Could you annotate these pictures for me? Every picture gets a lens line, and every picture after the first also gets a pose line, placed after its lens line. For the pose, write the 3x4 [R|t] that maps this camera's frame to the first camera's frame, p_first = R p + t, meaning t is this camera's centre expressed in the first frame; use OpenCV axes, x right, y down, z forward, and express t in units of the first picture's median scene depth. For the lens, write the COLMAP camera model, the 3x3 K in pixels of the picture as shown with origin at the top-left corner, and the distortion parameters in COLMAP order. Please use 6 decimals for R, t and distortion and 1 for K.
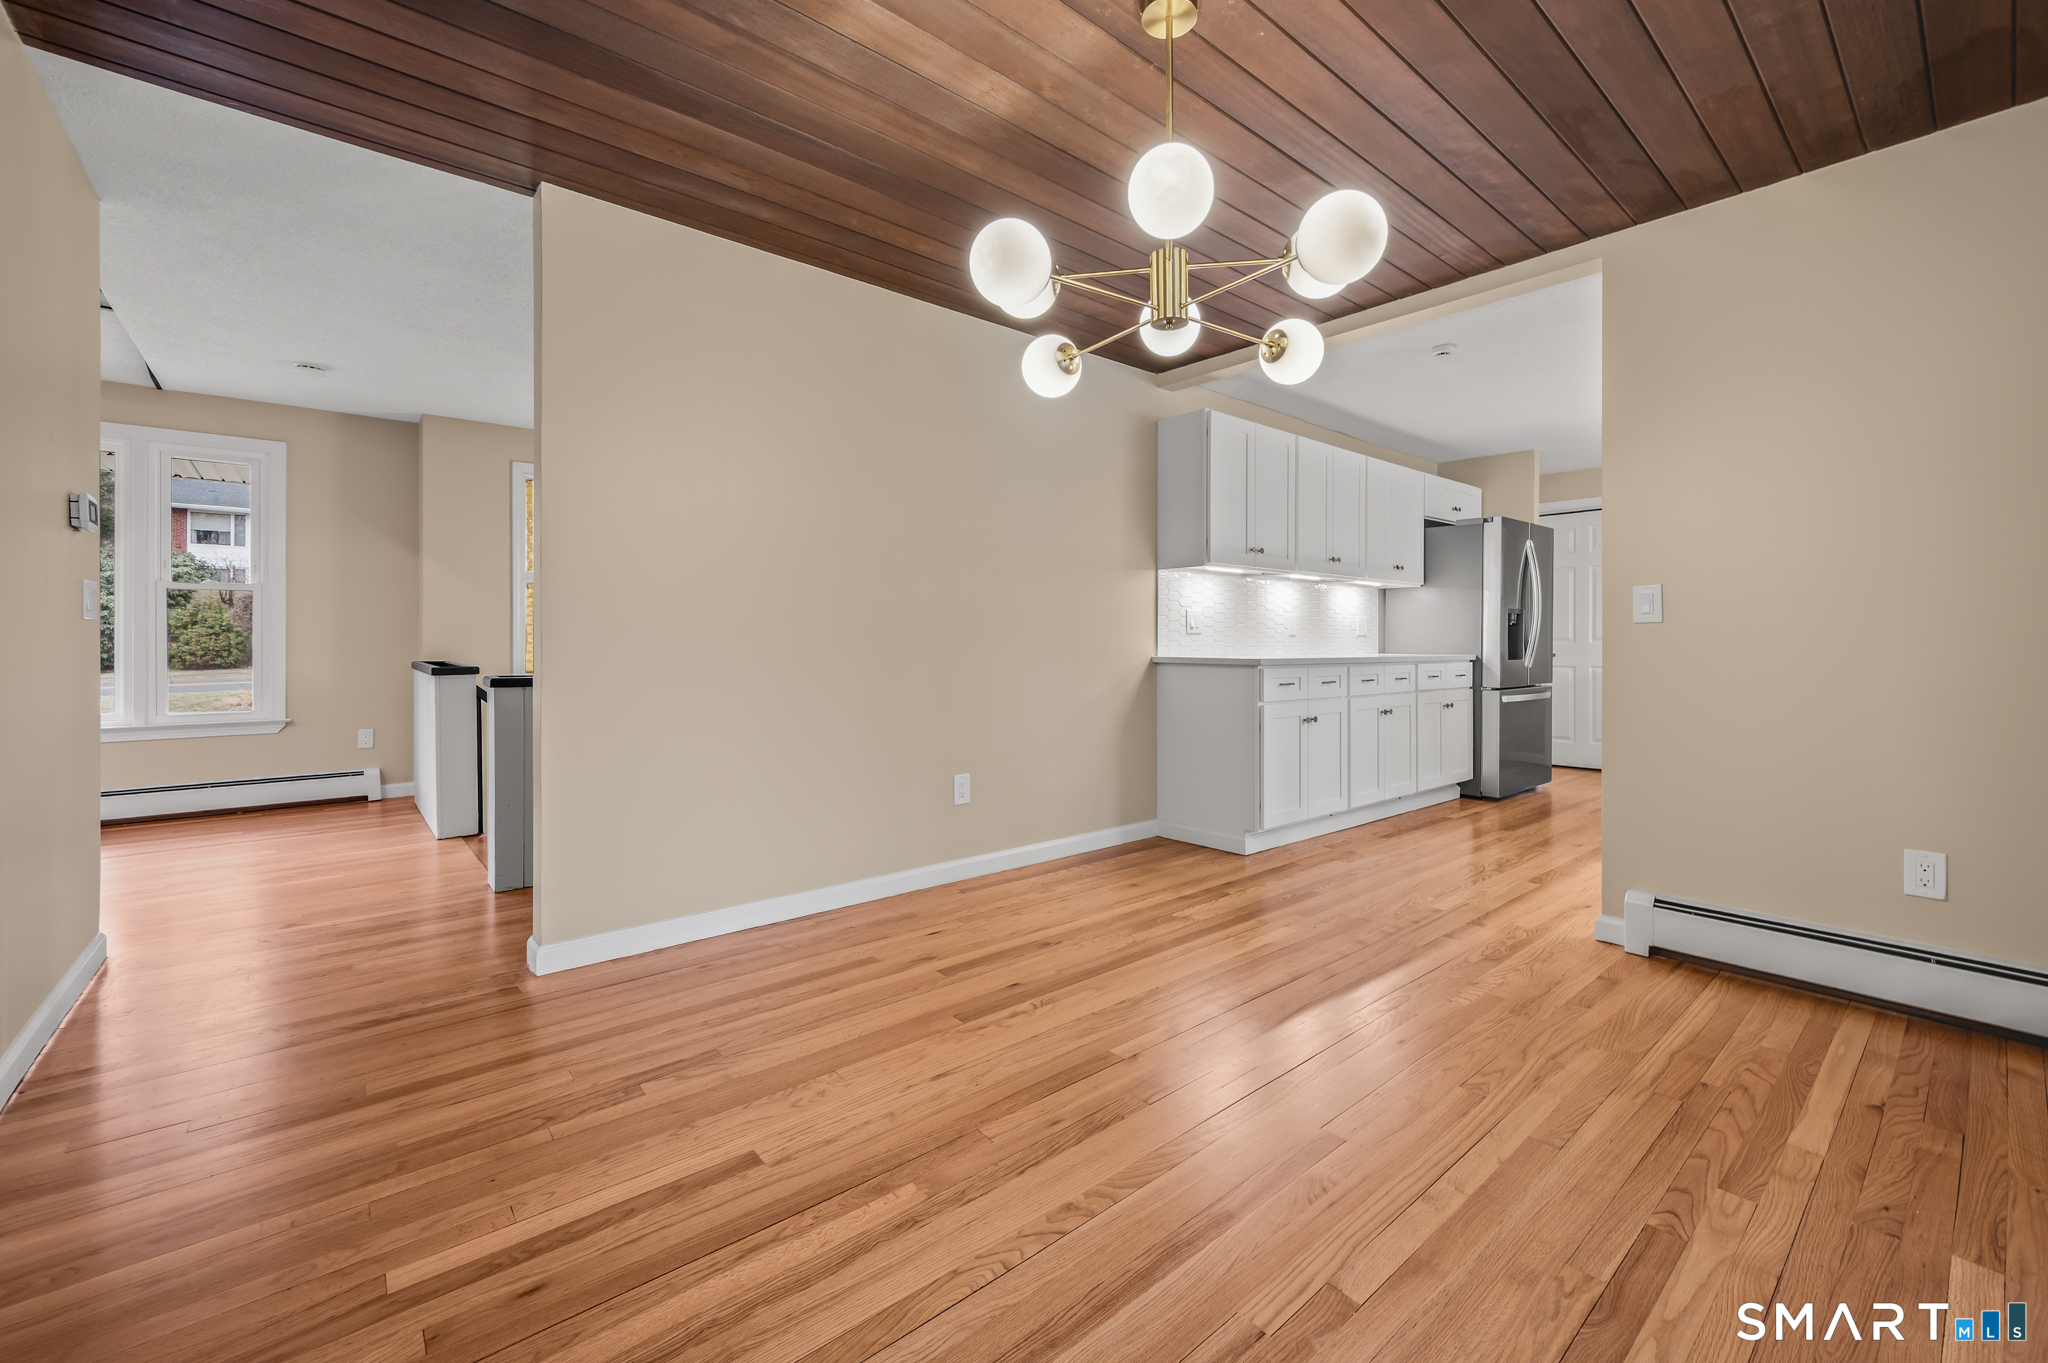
lens RADIAL K [[831.2, 0, 1027.1], [0, 831.2, 669.1], [0, 0, 1]] dist [-0.002283, -0.000486]
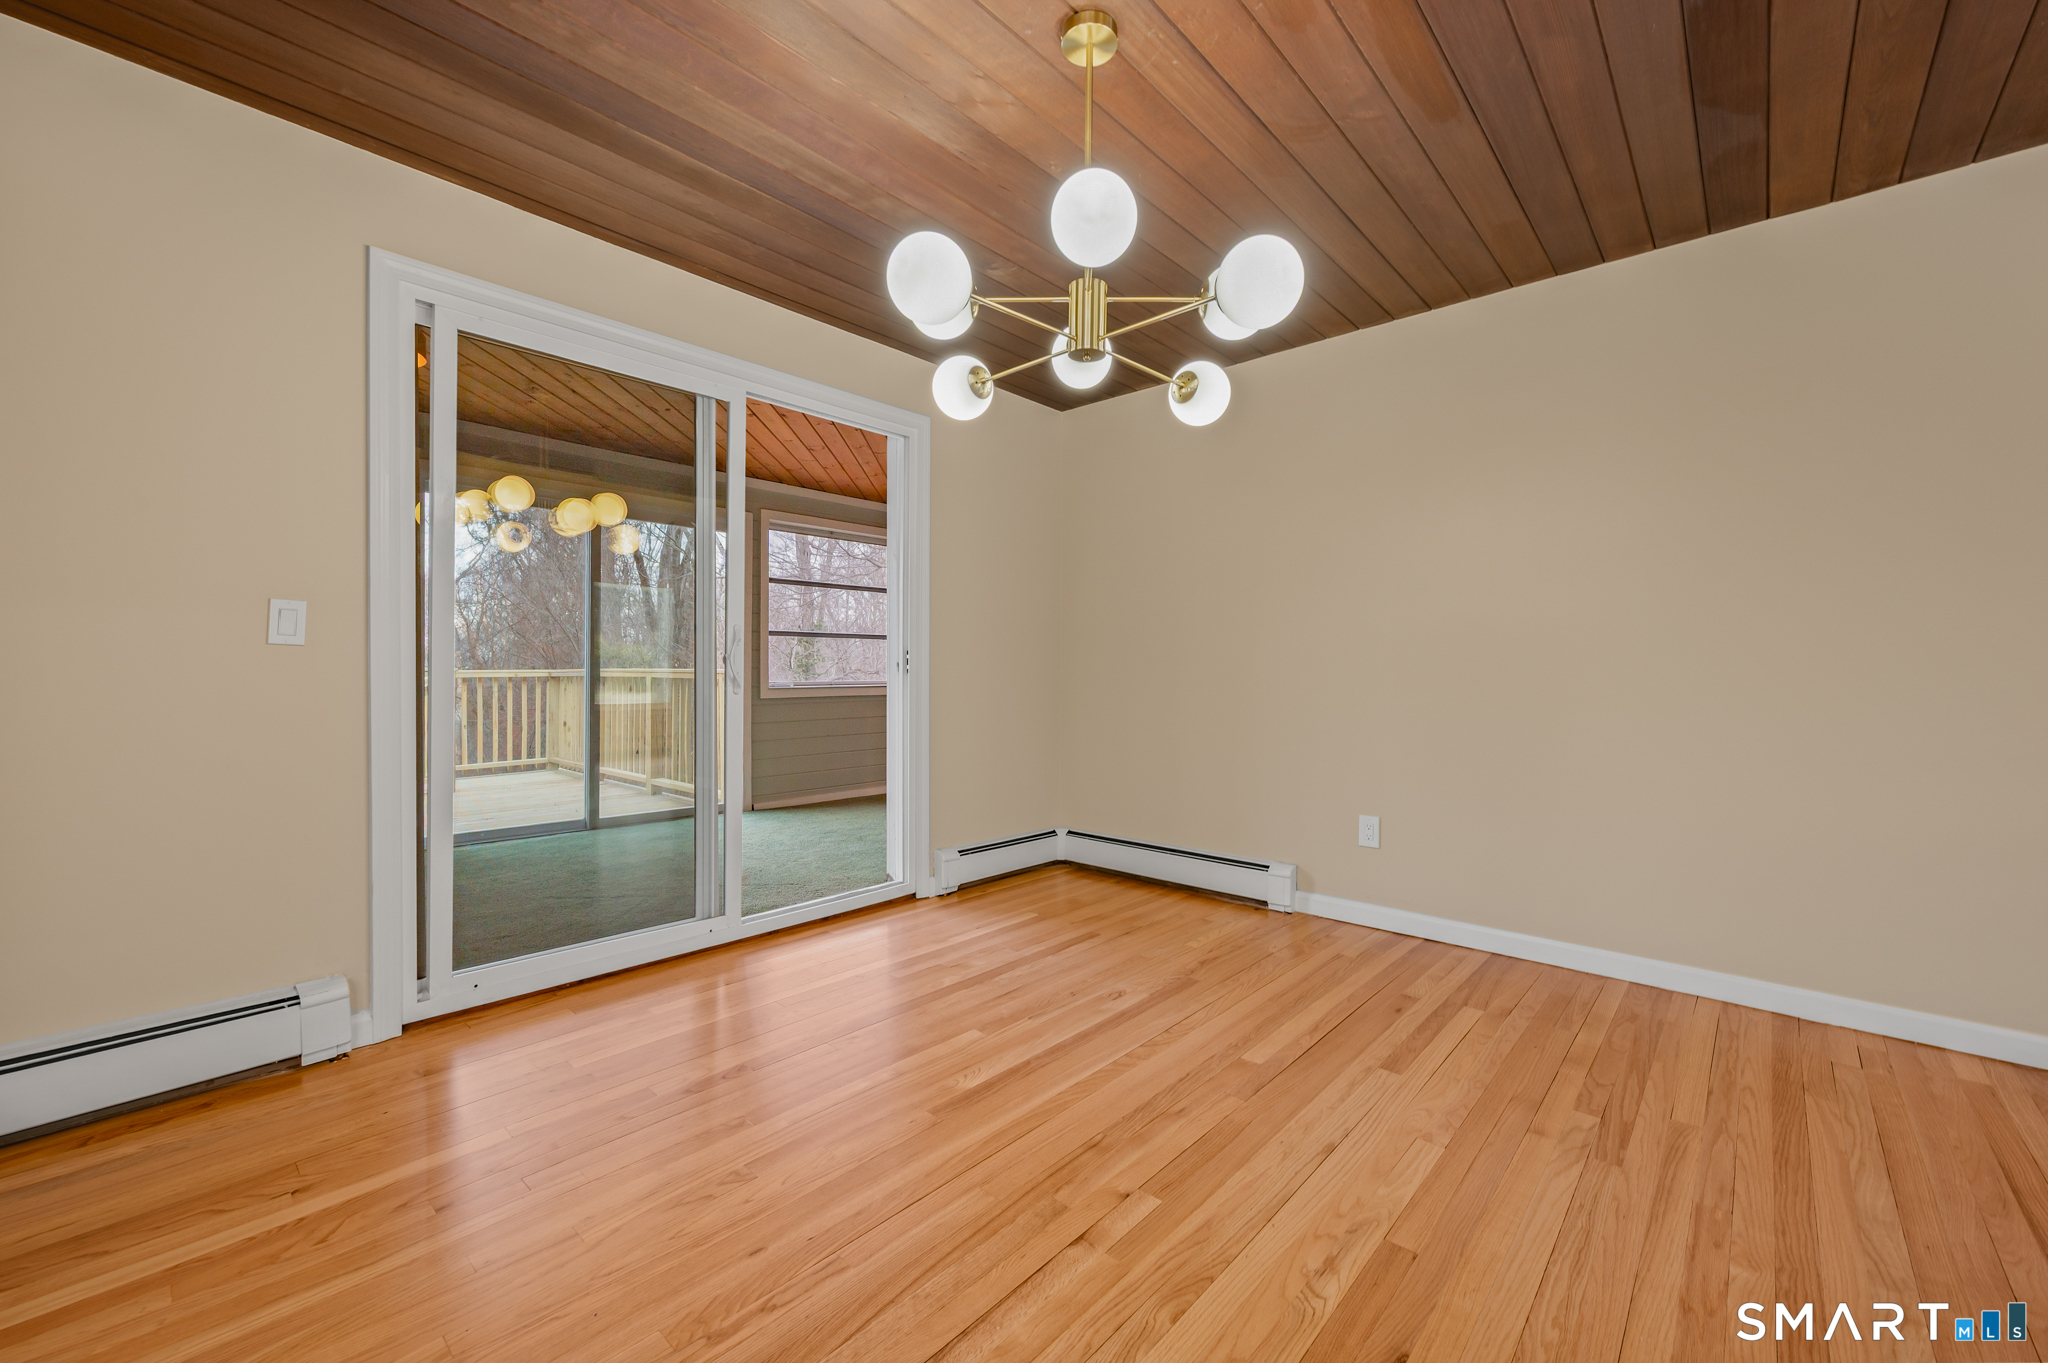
lens RADIAL K [[831.2, 0, 1020.4], [0, 831.2, 672.5], [0, 0, 1]] dist [-0.002283, -0.000486]
pose [[-0.992463, -0.006815, -0.122357, 0.358943], [-0.010066, 0.999612, 0.025974, -0.058672], [0.122132, 0.027010, -0.992146, 1.909163]]
